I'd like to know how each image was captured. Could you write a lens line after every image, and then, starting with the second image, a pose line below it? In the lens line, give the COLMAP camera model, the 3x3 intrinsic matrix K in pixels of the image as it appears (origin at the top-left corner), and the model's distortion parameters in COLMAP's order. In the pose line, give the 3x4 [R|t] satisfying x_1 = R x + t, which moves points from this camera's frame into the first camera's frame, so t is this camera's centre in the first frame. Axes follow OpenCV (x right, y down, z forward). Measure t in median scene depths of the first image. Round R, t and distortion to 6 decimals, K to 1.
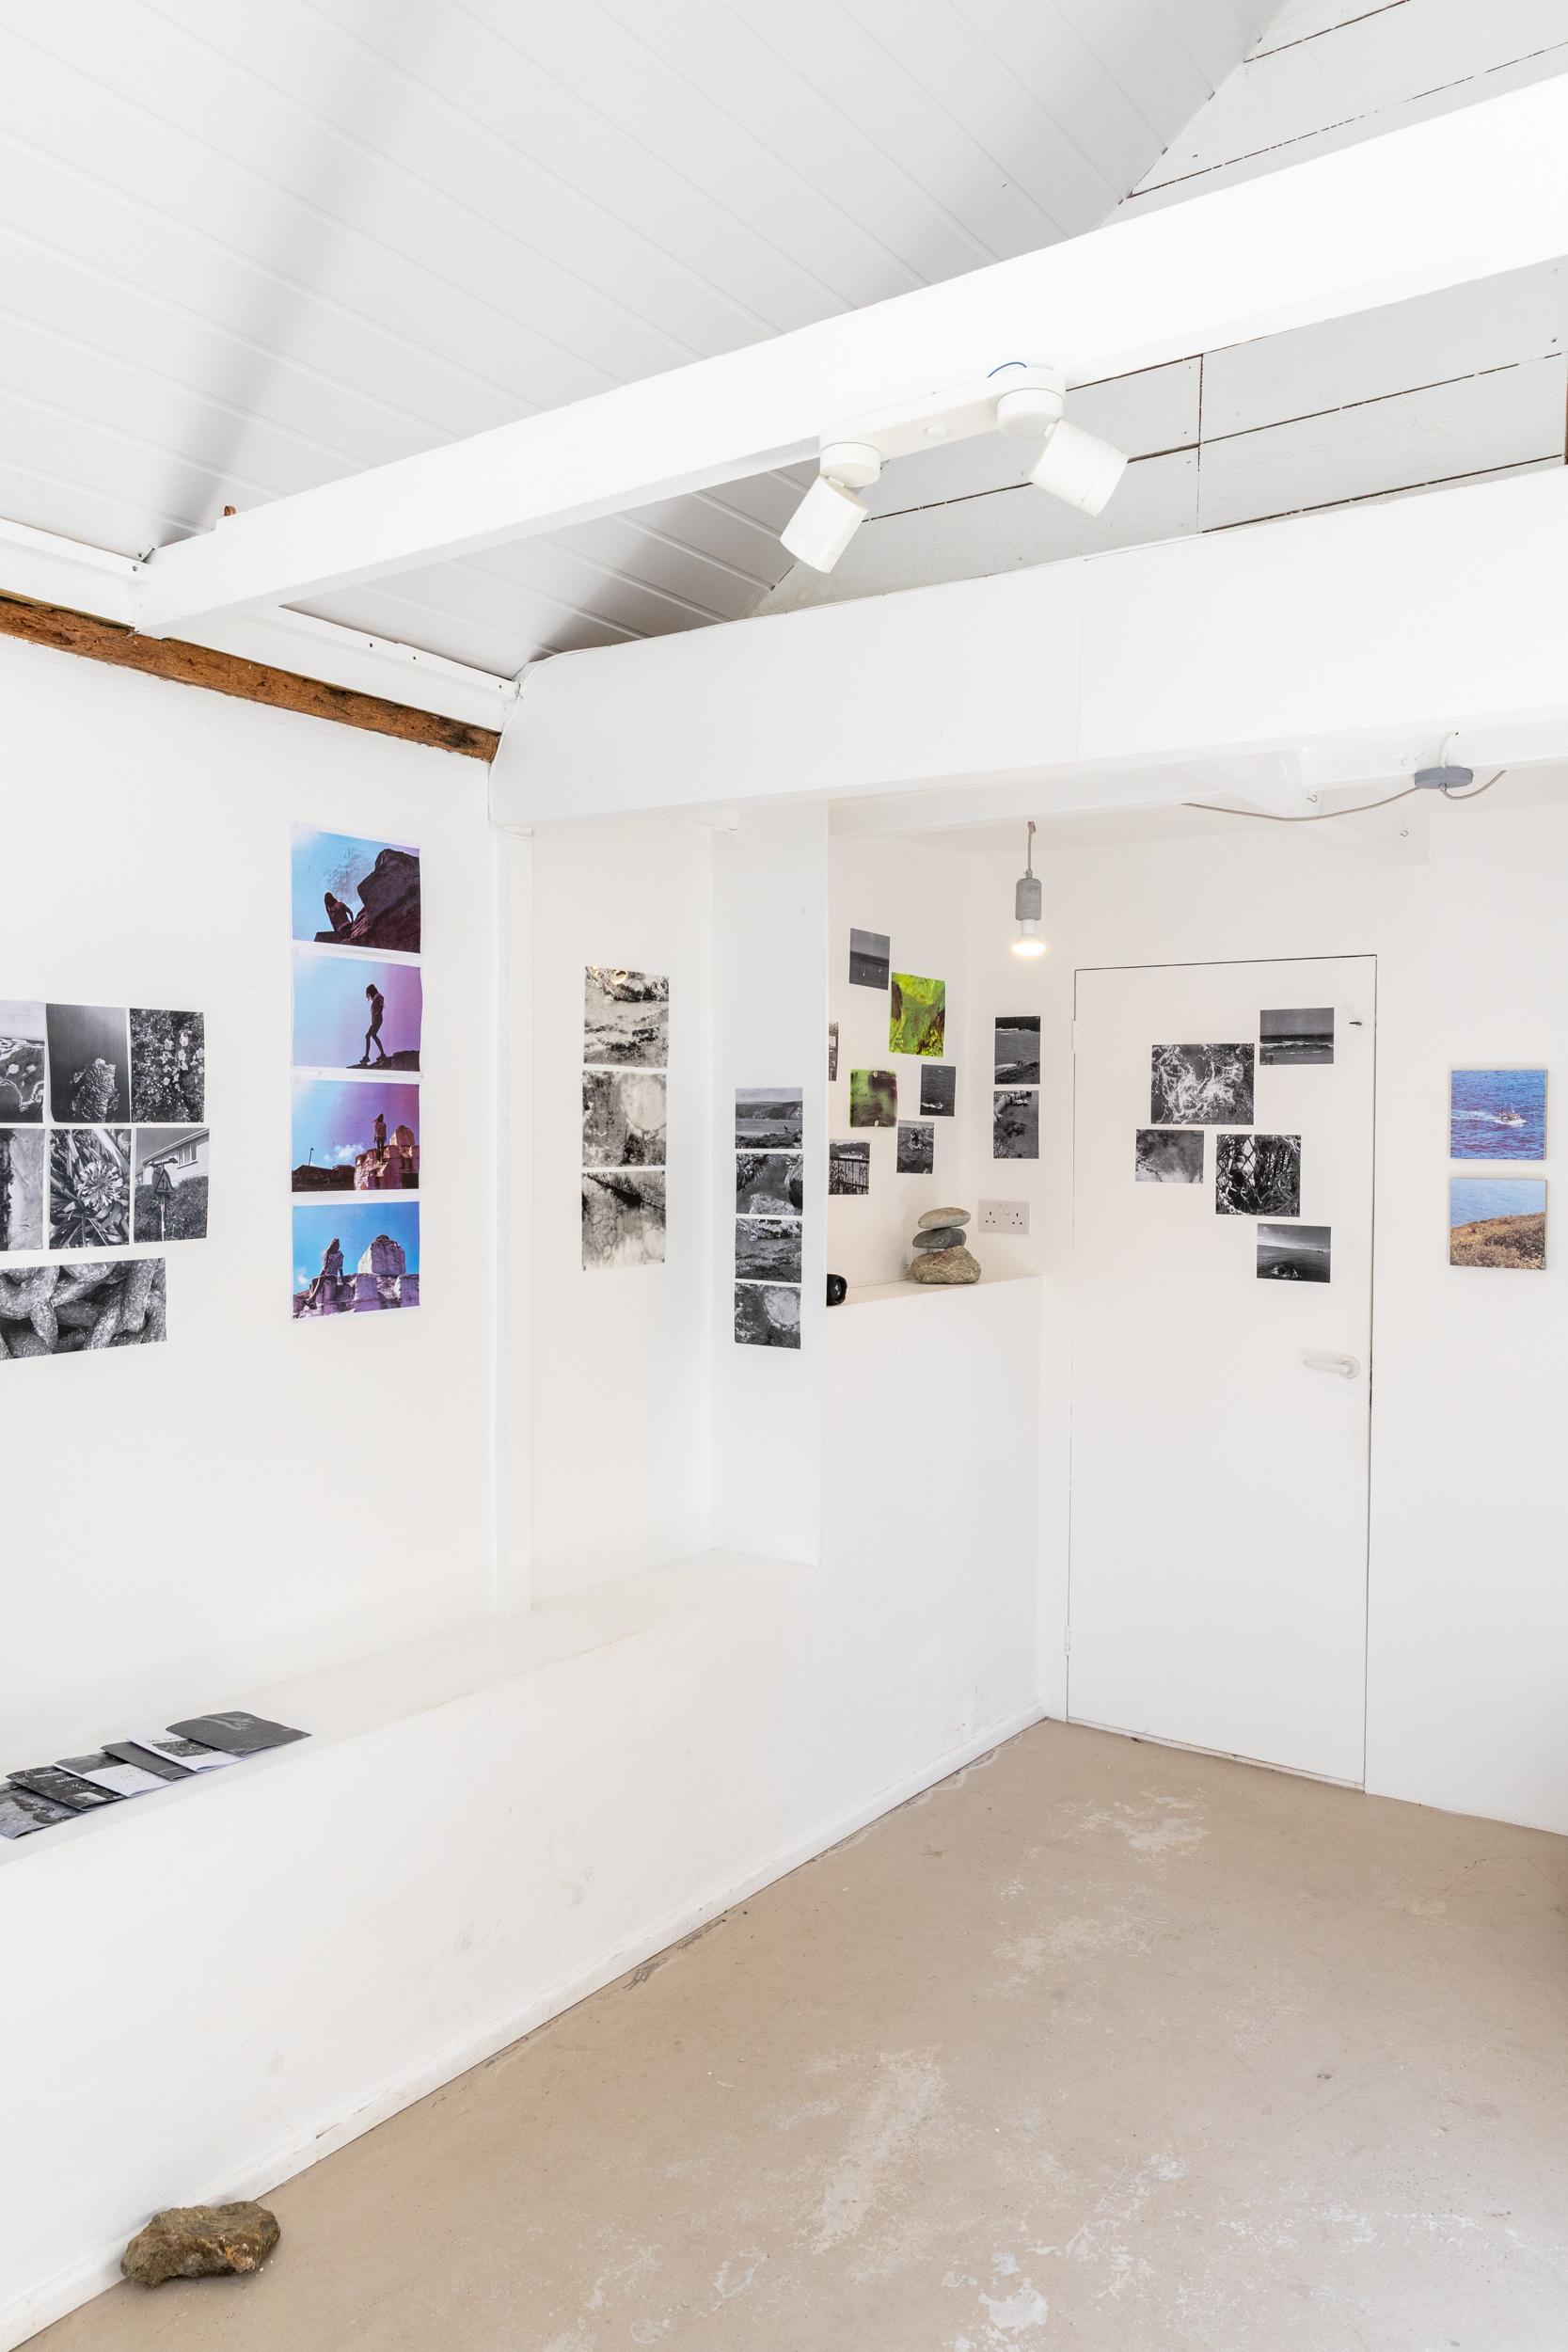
lens RADIAL K [[1711.0, 0, 782.8], [0, 1711.0, 1168.8], [0, 0, 1]] dist [-0.002626, -0.000173]
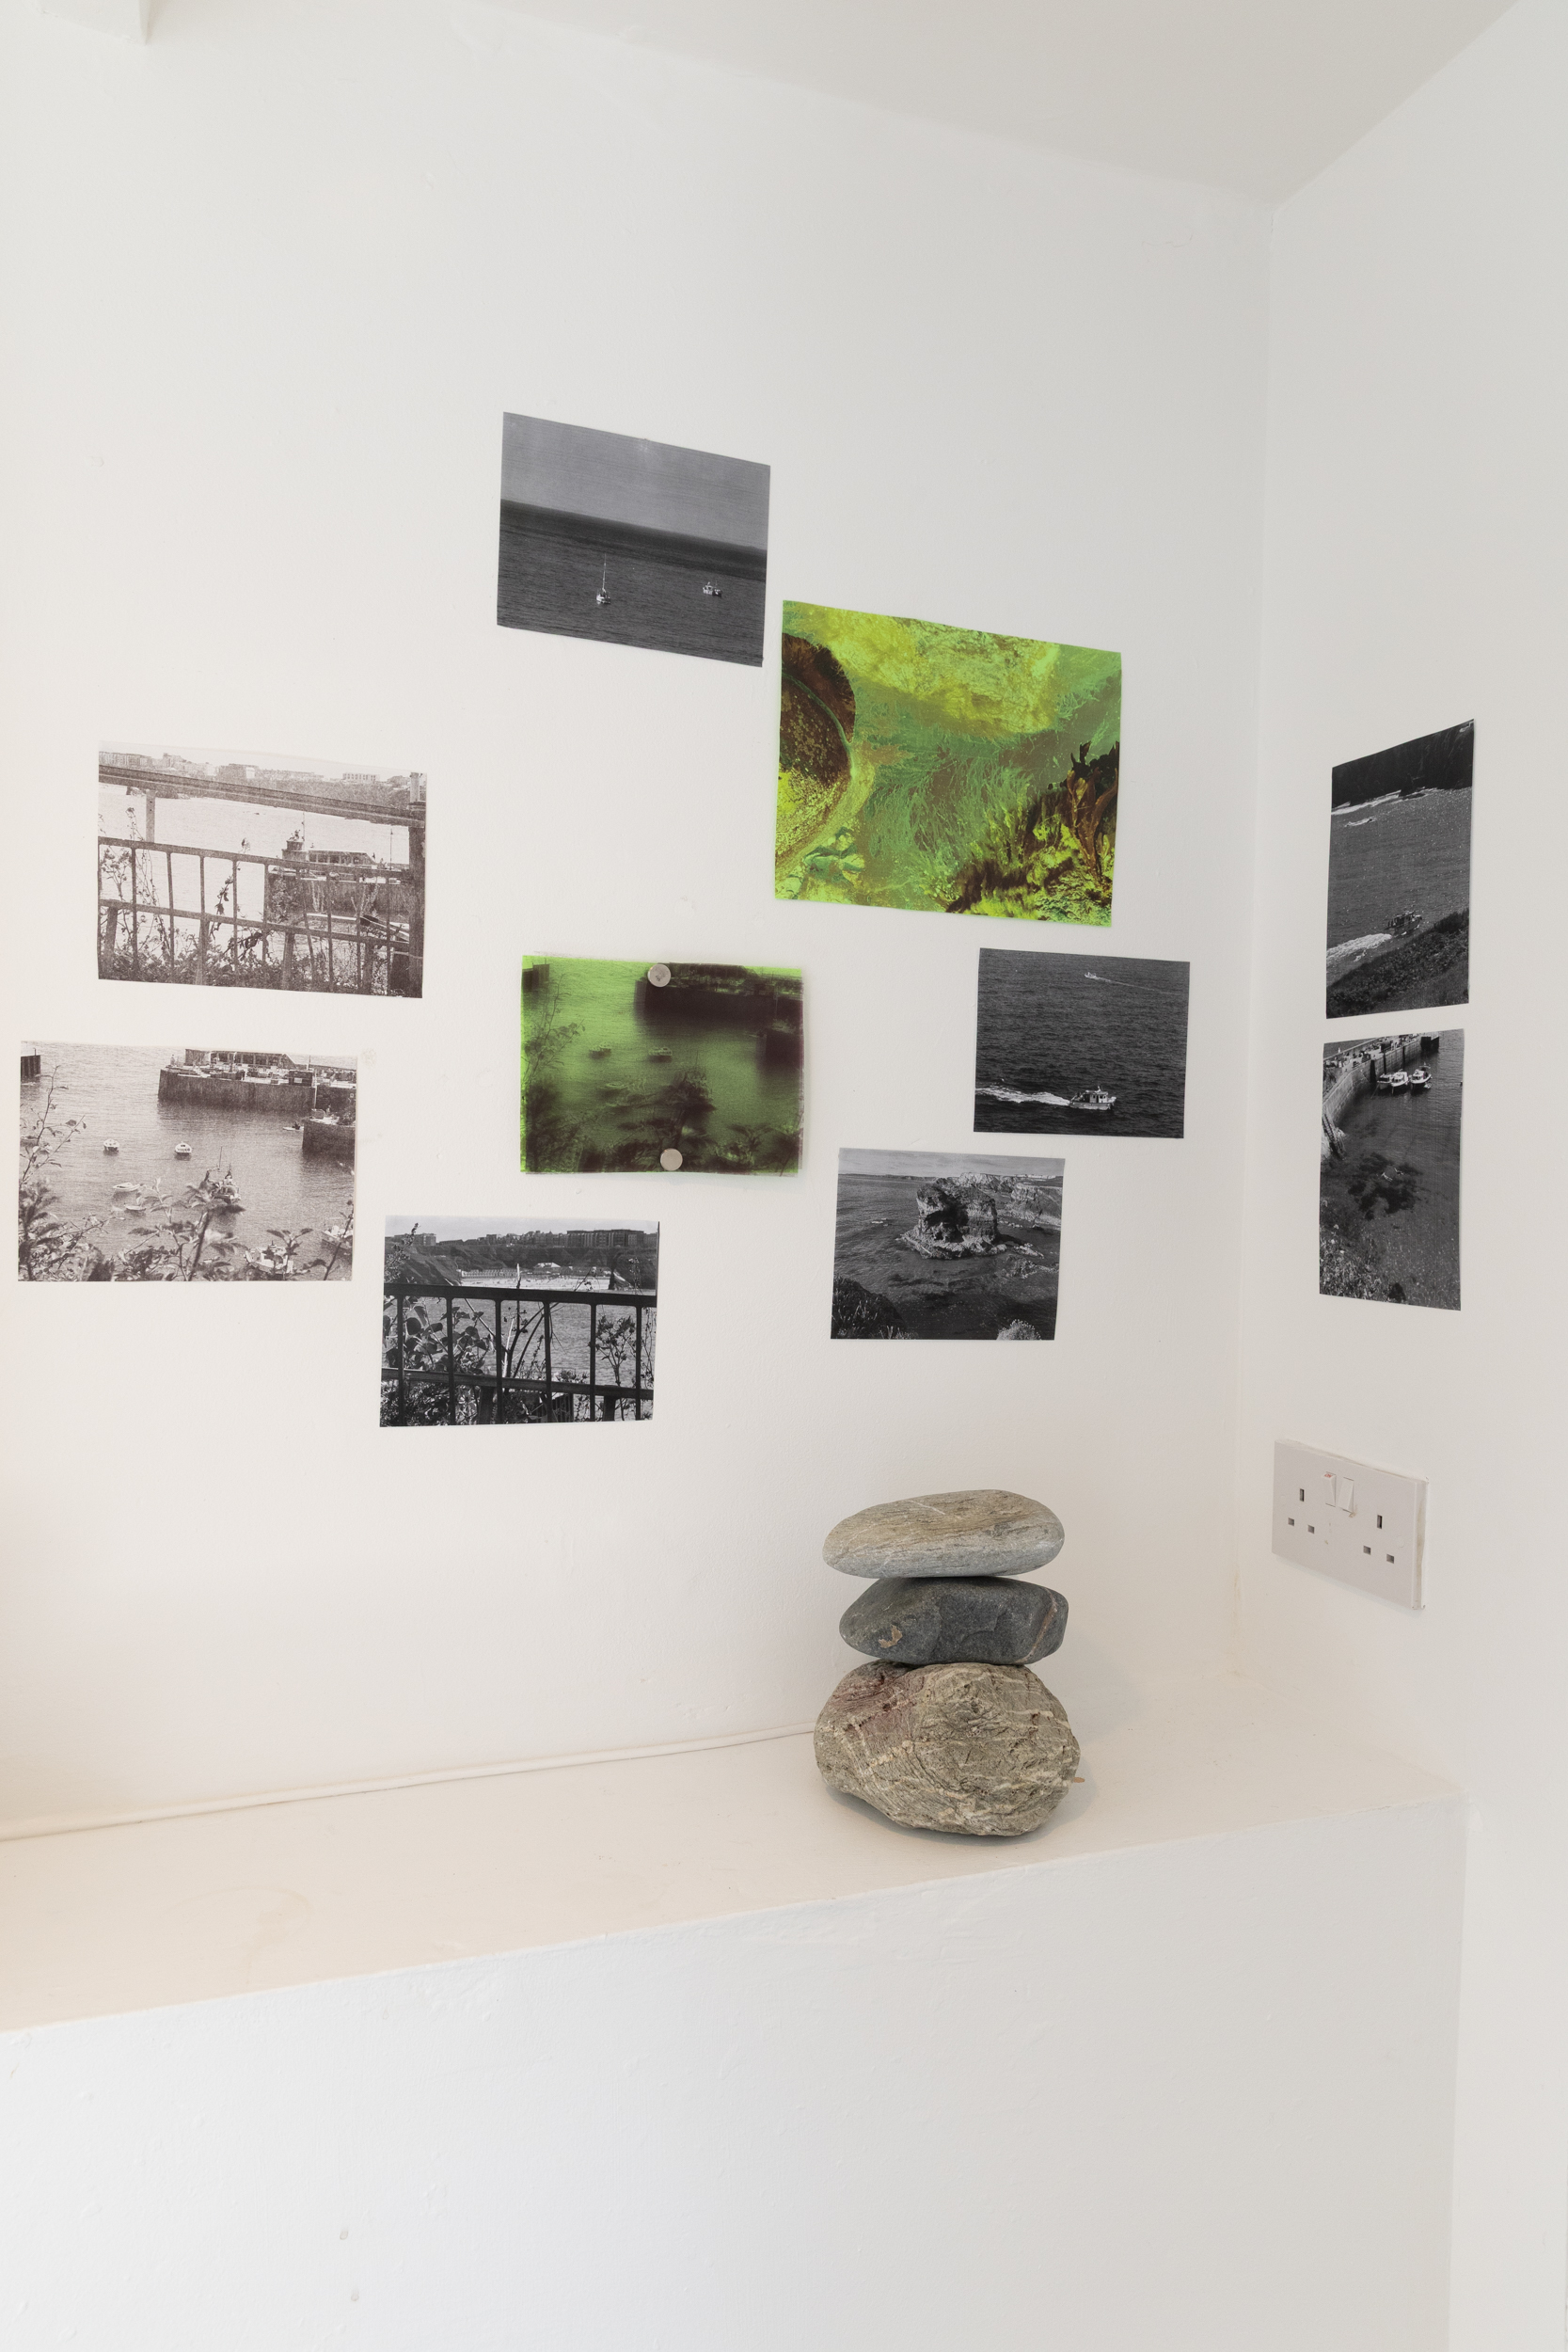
lens RADIAL K [[1589.9, 0, 785.3], [0, 1589.9, 1189.7], [0, 0, 1]] dist [0.009912, 0.002384]
pose [[0.826356, 0.018072, -0.562858, 0.232971], [-0.022074, 0.999756, -0.000309, -0.024572], [0.562715, 0.012680, 0.826554, 0.893948]]
